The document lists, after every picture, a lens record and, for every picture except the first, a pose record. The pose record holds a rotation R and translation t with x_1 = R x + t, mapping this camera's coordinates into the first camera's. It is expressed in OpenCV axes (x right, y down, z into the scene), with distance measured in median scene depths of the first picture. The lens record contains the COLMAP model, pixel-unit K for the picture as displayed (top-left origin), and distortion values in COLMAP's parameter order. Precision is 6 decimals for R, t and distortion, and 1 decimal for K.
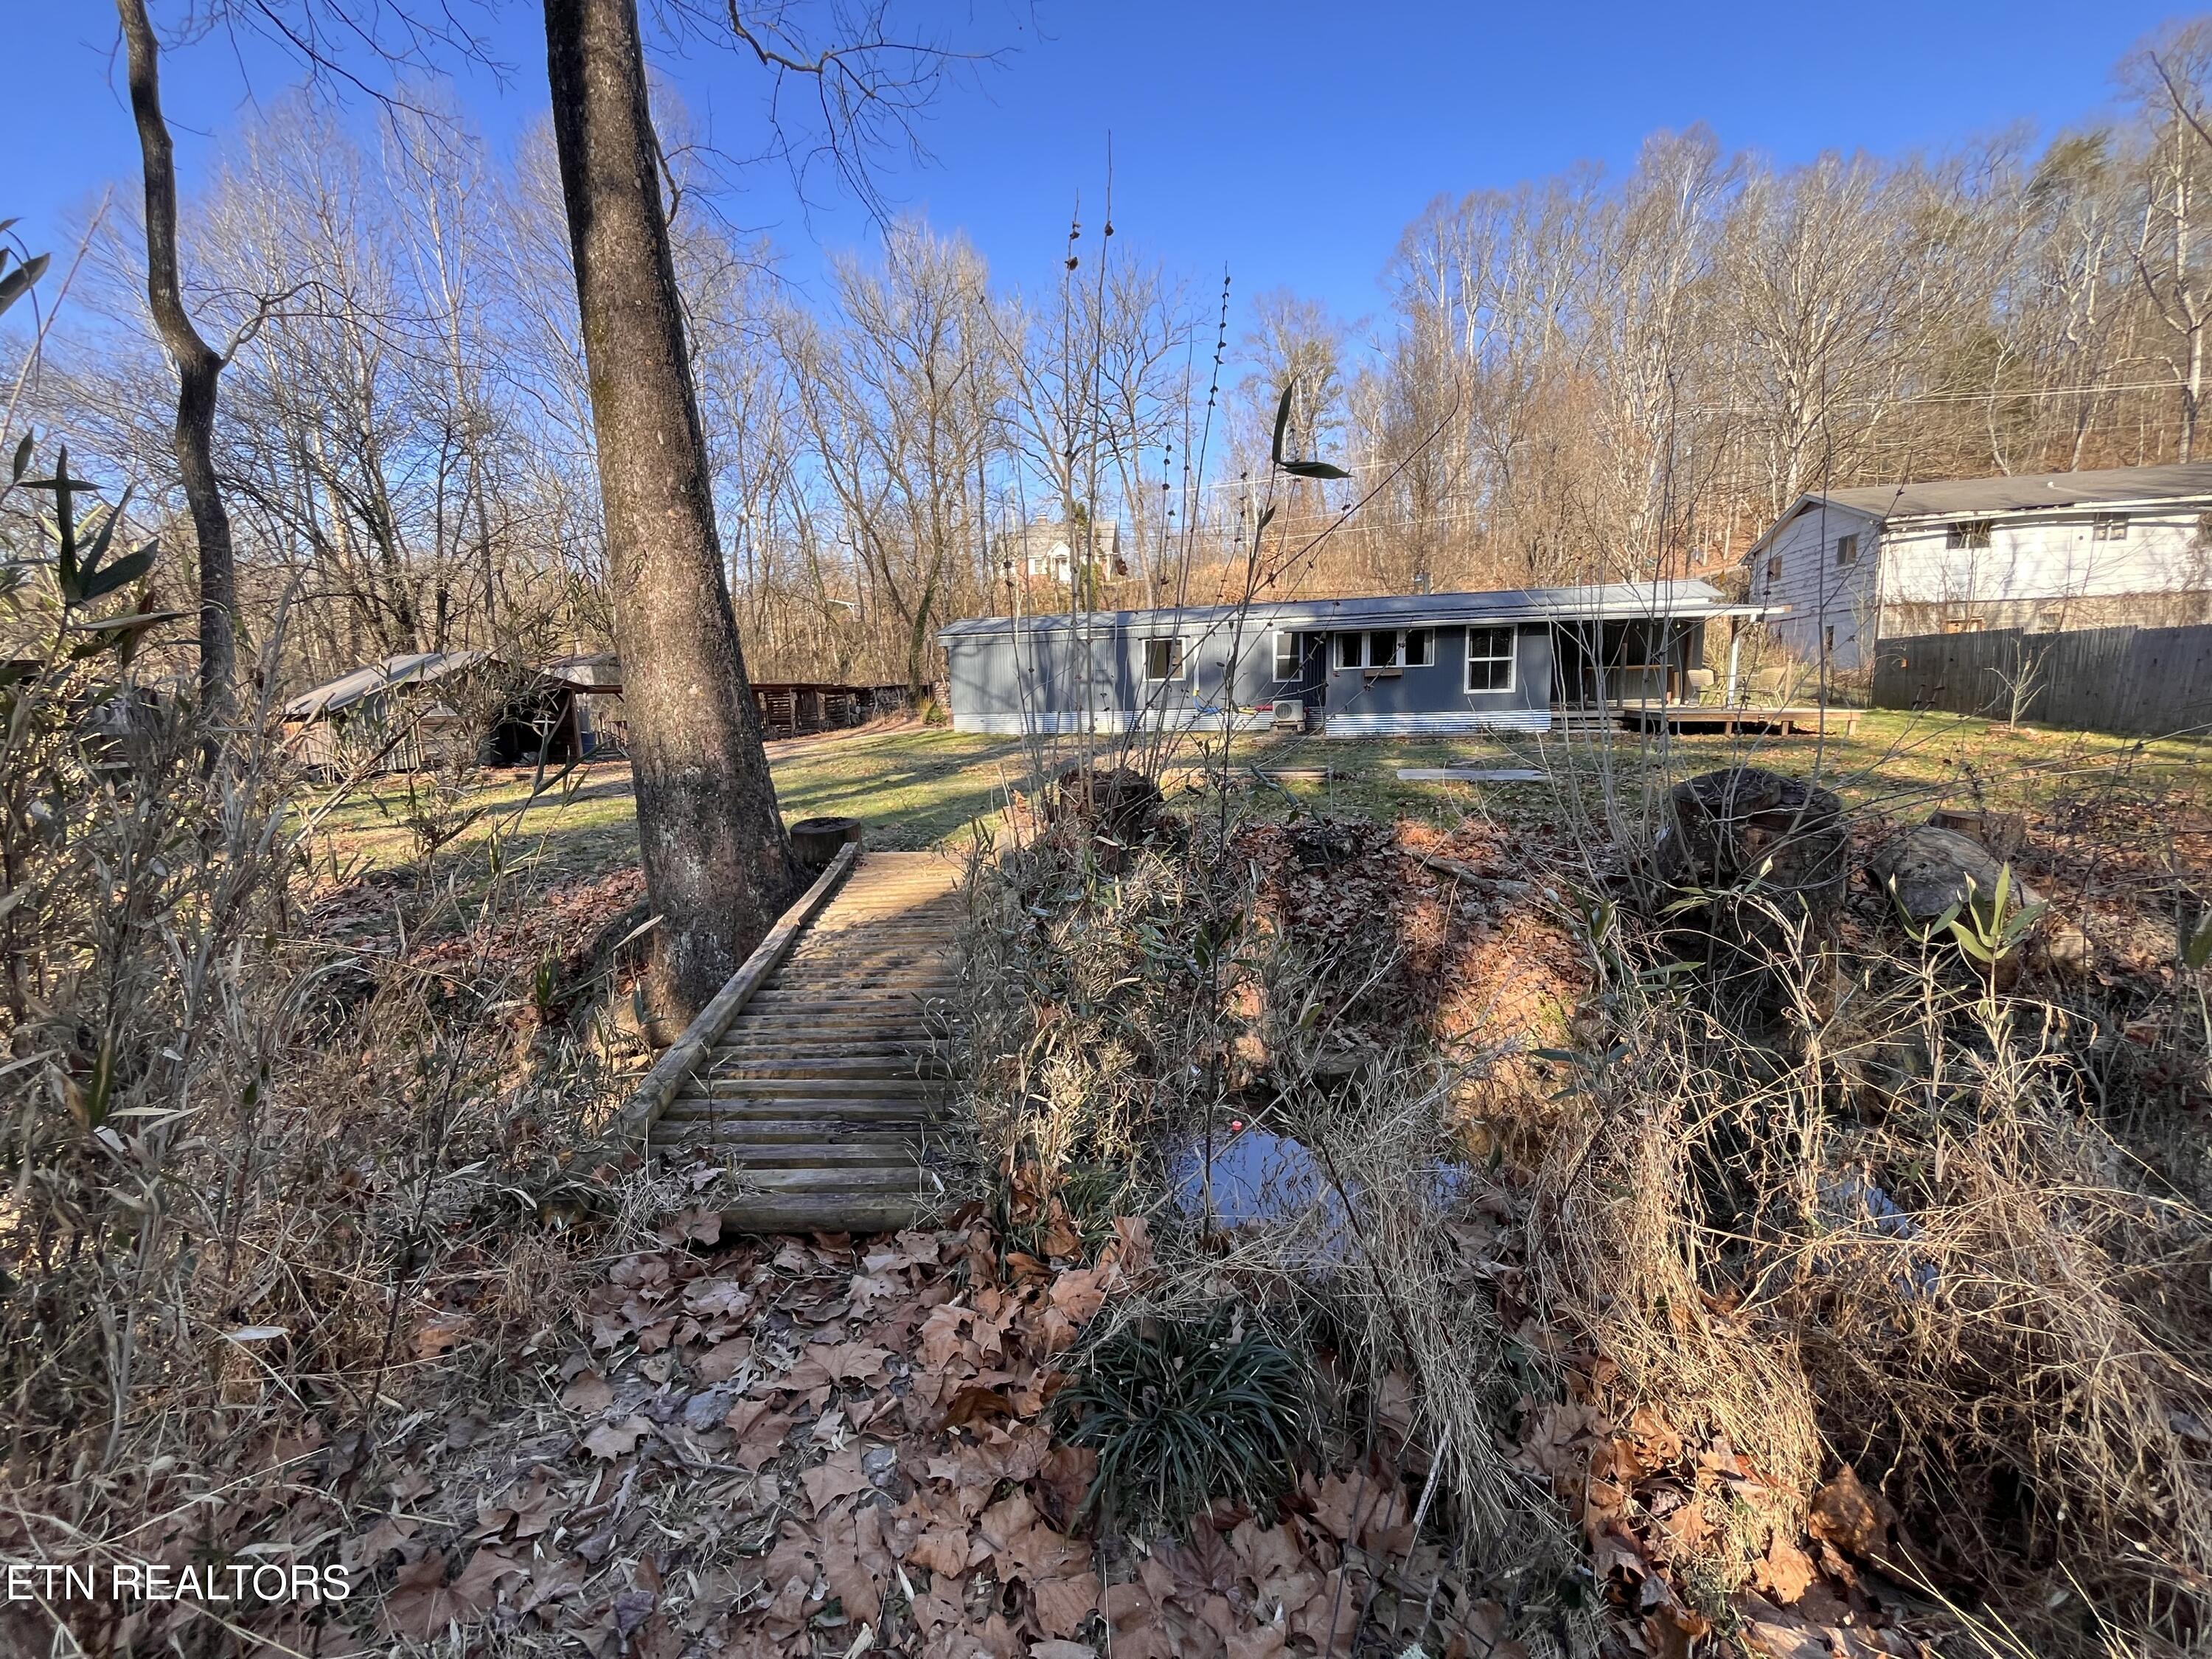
lens RADIAL K [[893.3, 0, 1106.0], [0, 893.3, 829.5], [0, 0, 1]] dist [-0.000851, 0.000293]
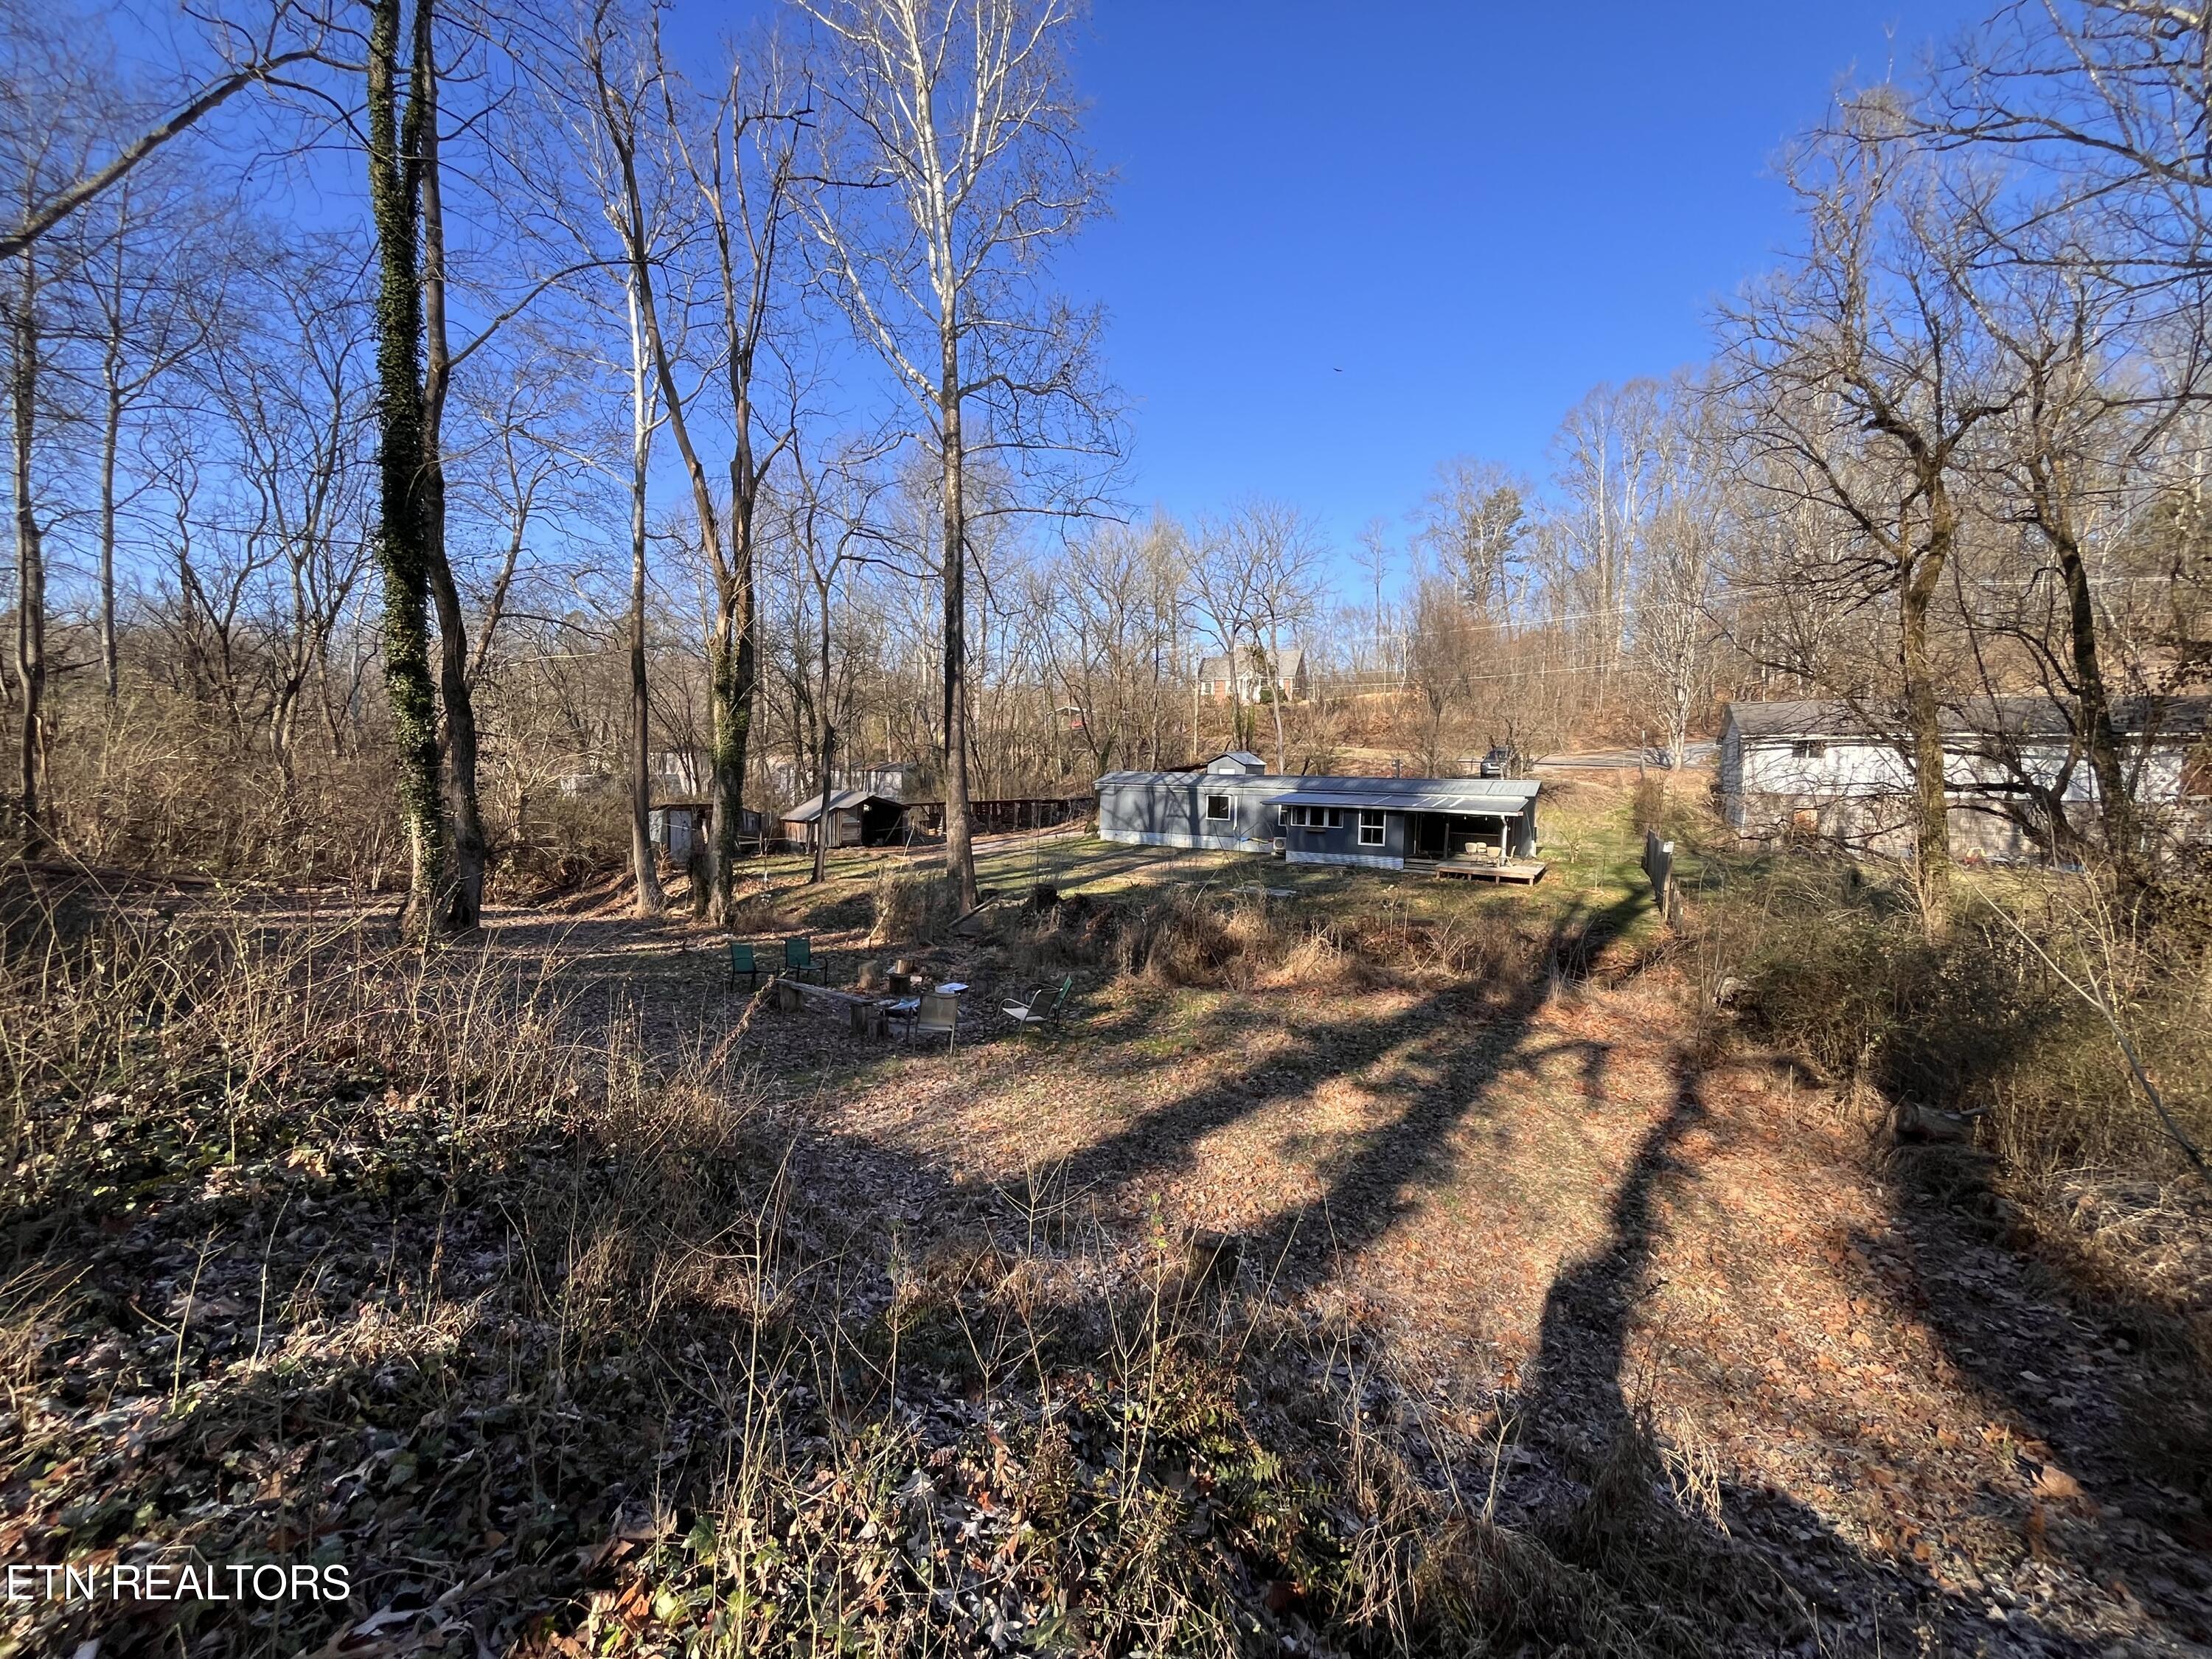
lens RADIAL K [[893.3, 0, 1106.0], [0, 893.3, 829.5], [0, 0, 1]] dist [-0.000851, 0.000293]
pose [[0.966784, 0.066489, -0.246794, 0.275971], [-0.086489, 0.993713, -0.071090, -0.010488], [0.240516, 0.090073, 0.966457, -0.652848]]
